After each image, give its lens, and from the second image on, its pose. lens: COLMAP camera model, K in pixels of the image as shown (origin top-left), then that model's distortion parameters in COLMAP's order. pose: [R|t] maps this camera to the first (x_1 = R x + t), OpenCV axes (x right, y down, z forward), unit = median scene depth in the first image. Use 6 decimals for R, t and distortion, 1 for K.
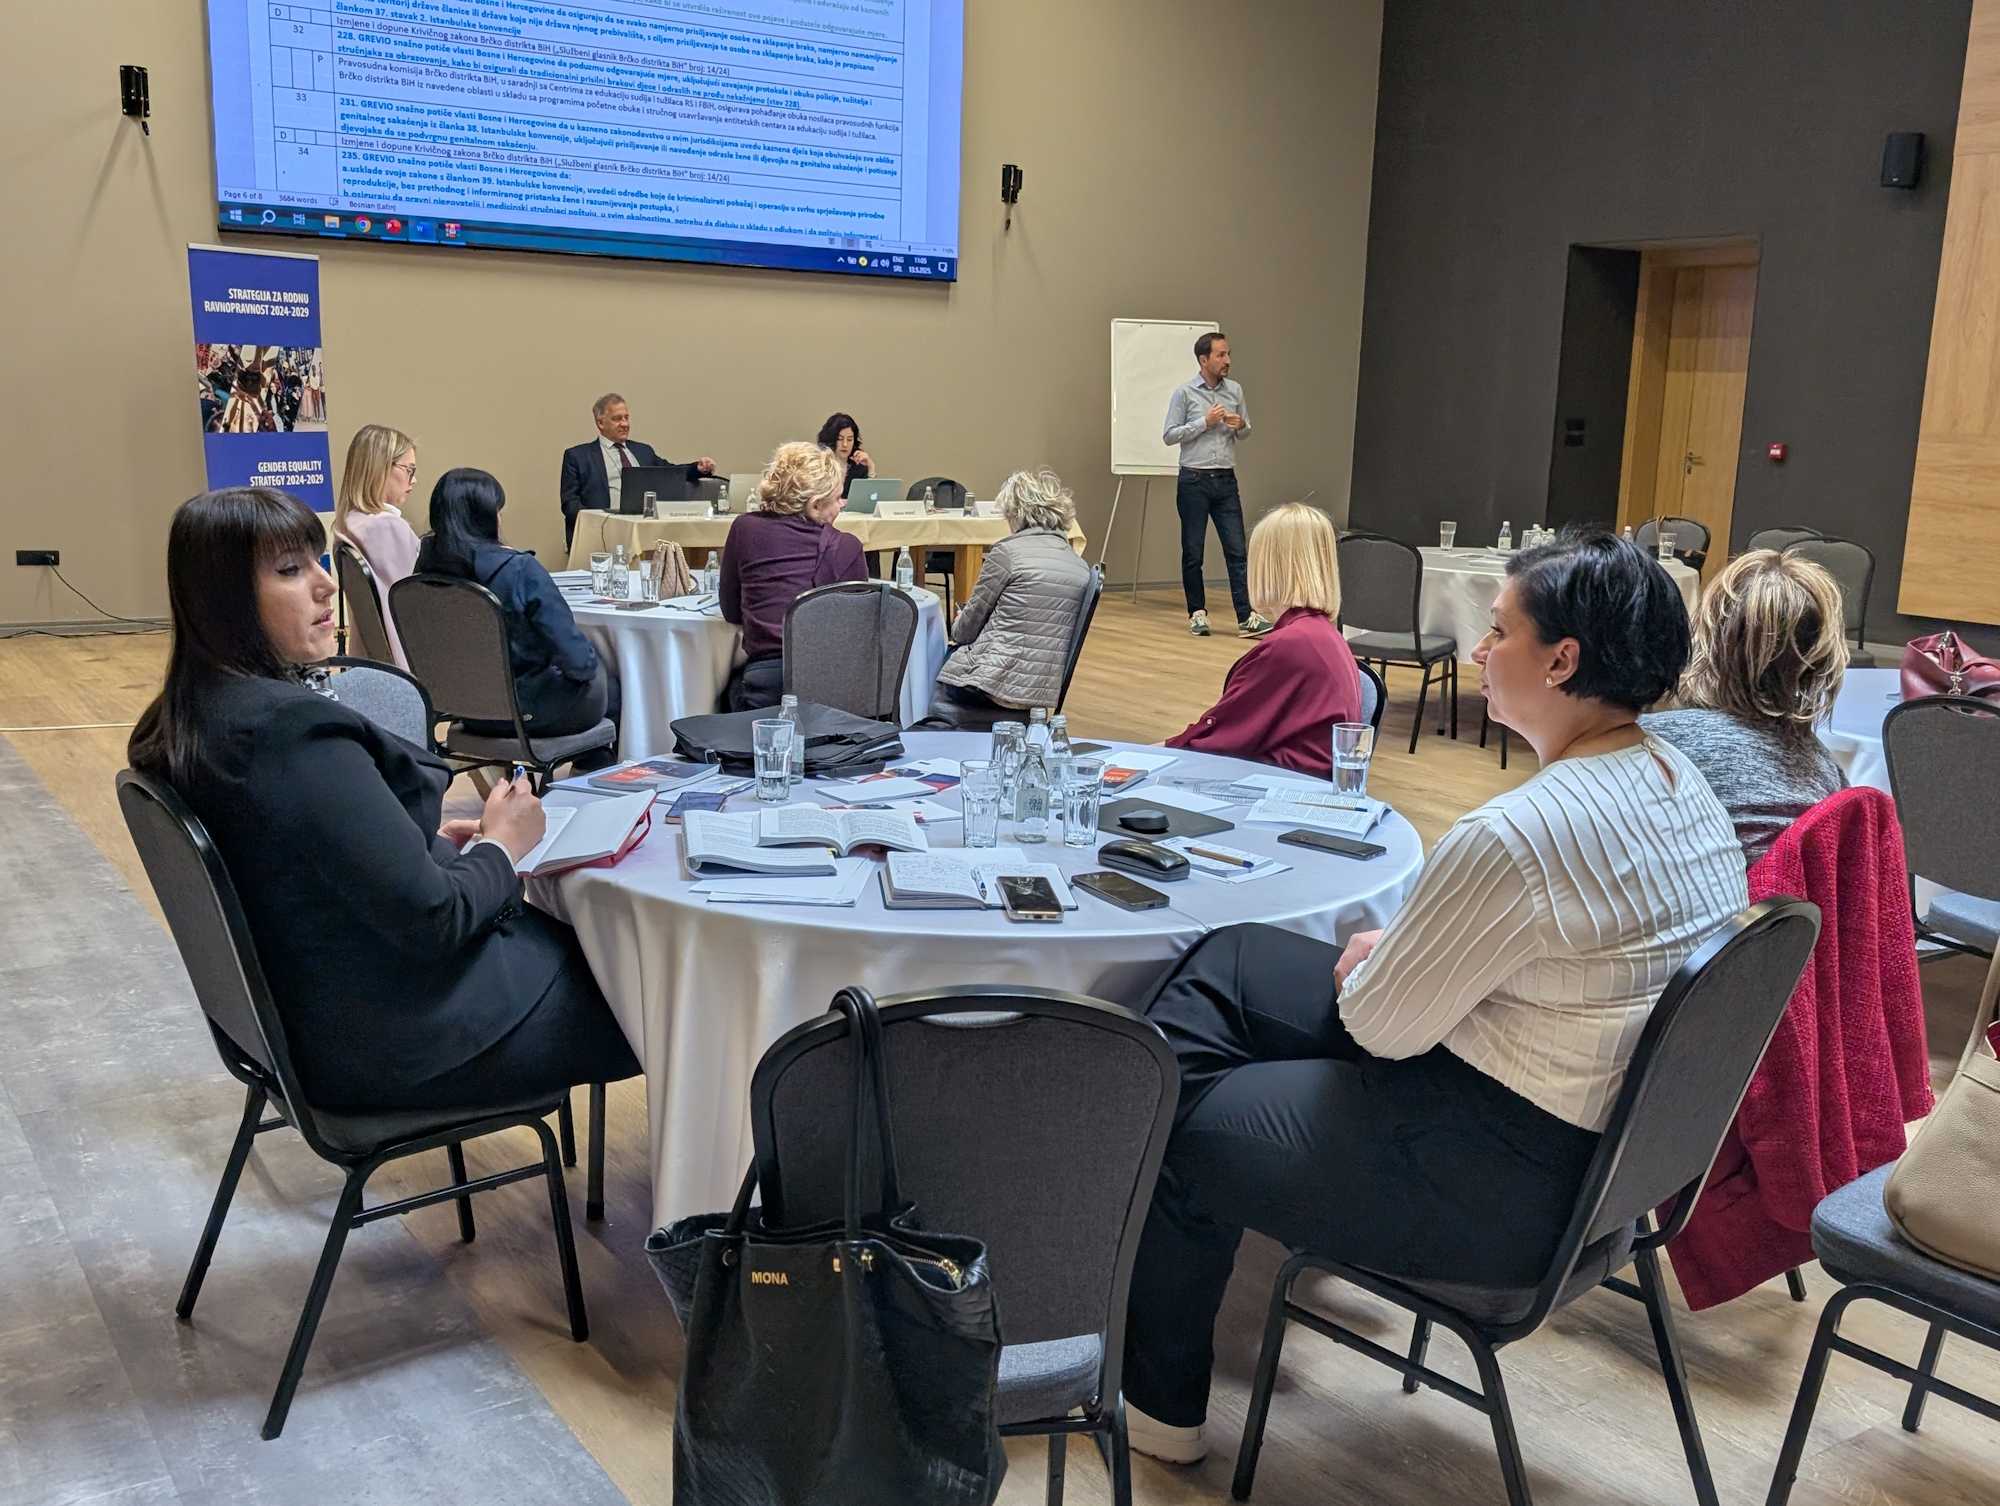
lens RADIAL K [[1789.4, 0, 999.5], [0, 1789.4, 720.4], [0, 0, 1]] dist [0.019106, -0.012666]
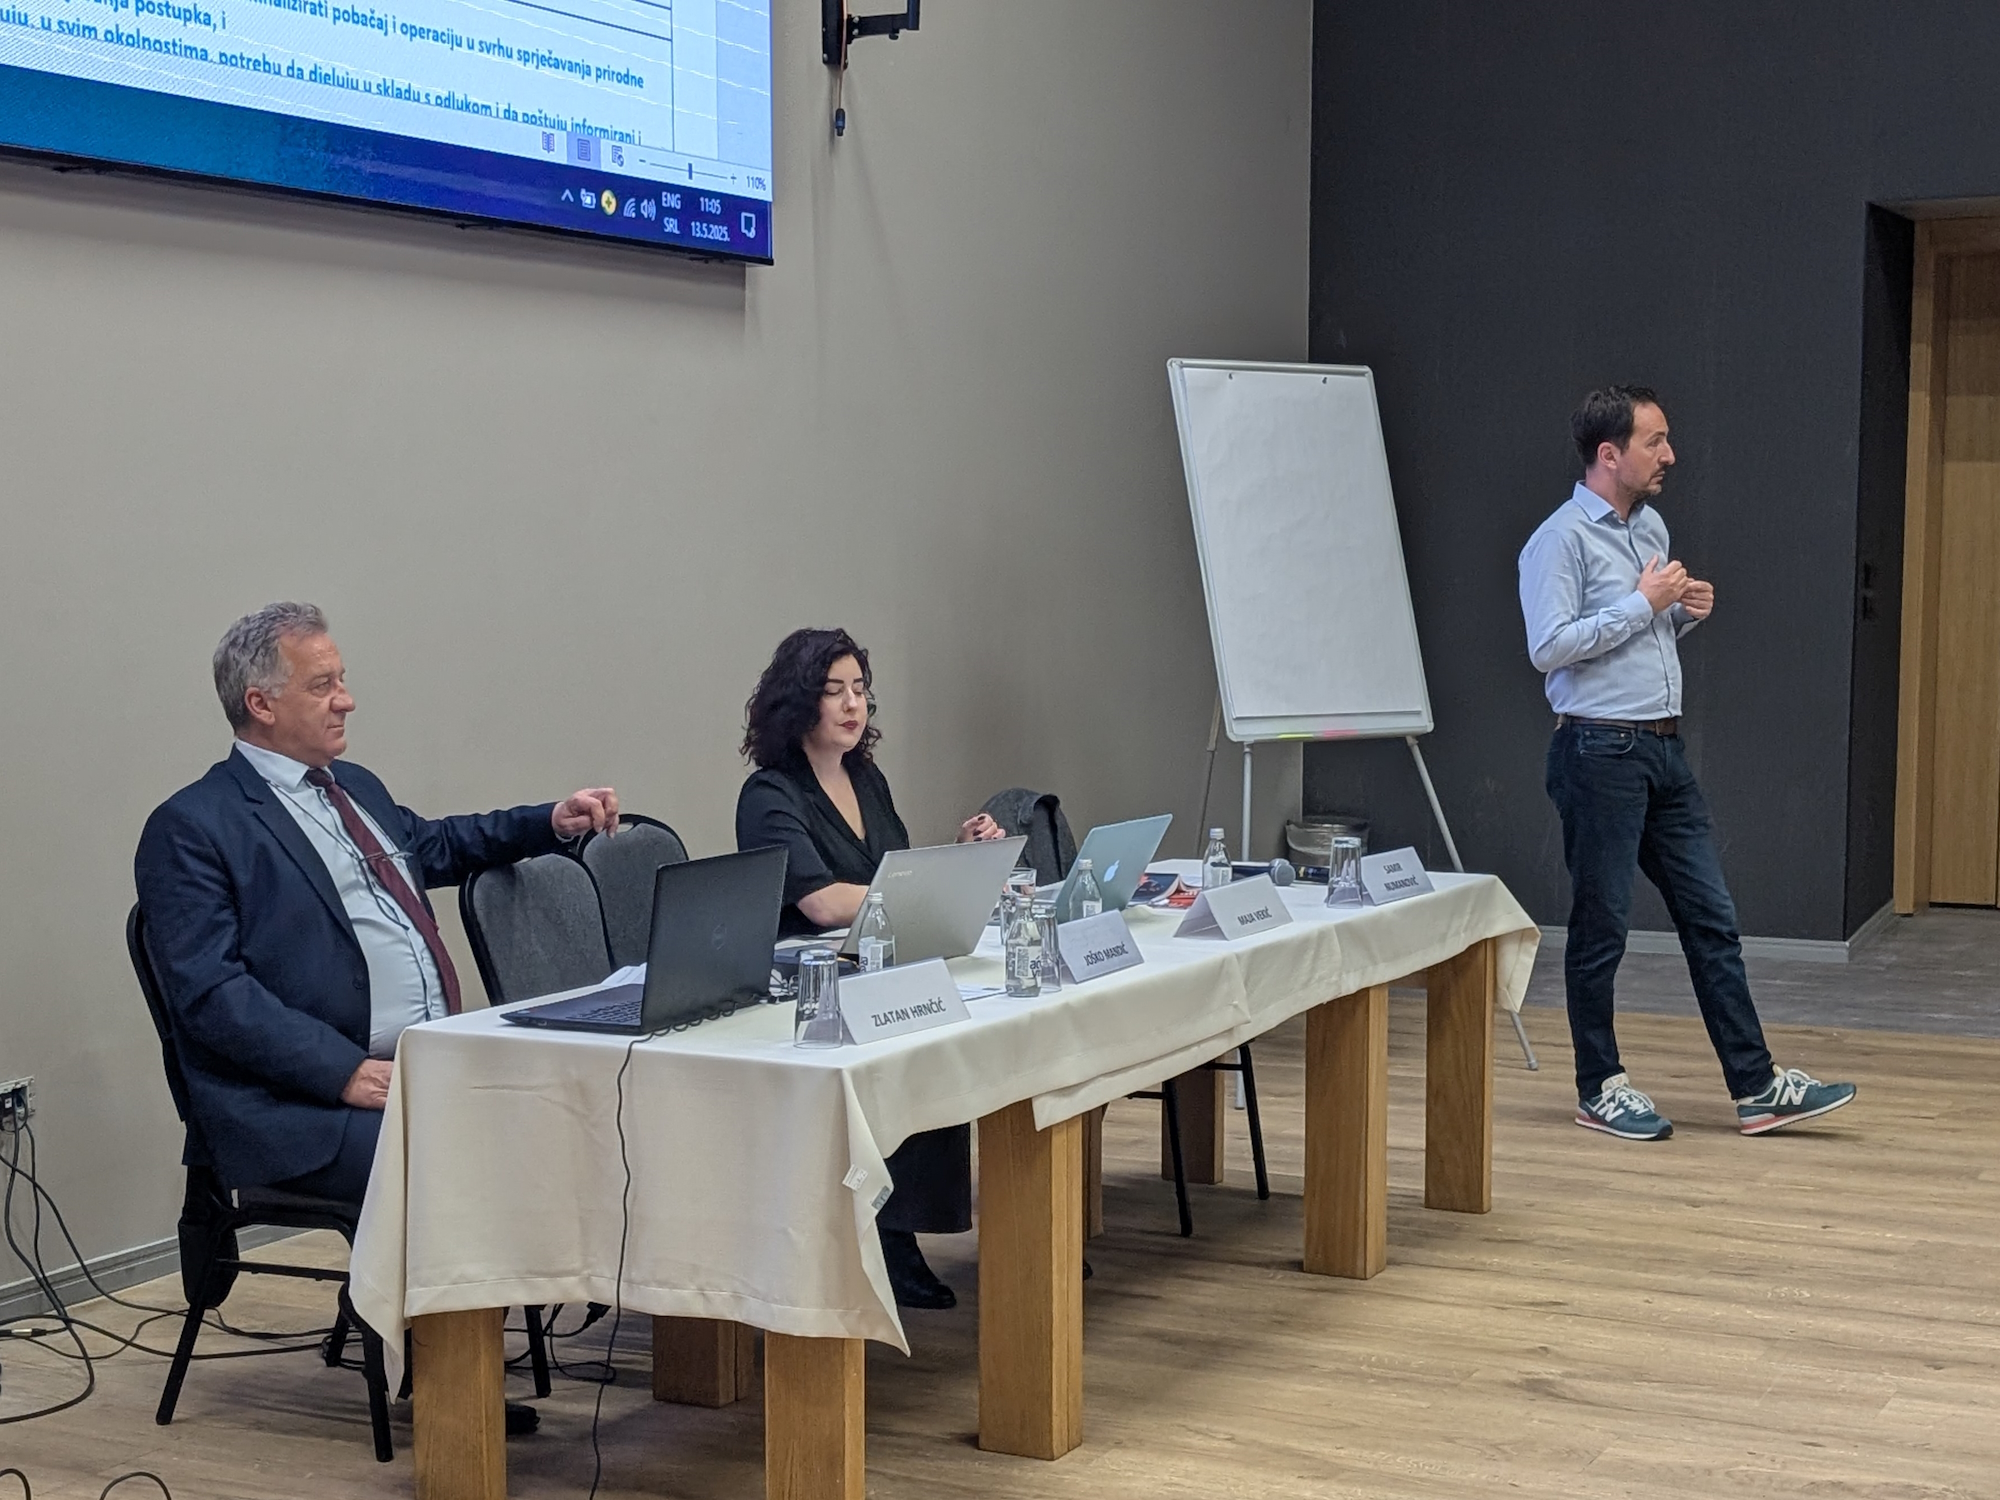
lens RADIAL K [[3056.2, 0, 1000.0], [0, 3056.2, 750.0], [0, 0, 1]] dist [0.112991, -0.149132]
pose [[0.866846, -0.067060, 0.494045, -0.722102], [0.116085, 0.990826, -0.069191, -0.216464], [-0.484873, 0.117329, 0.866679, 0.997688]]
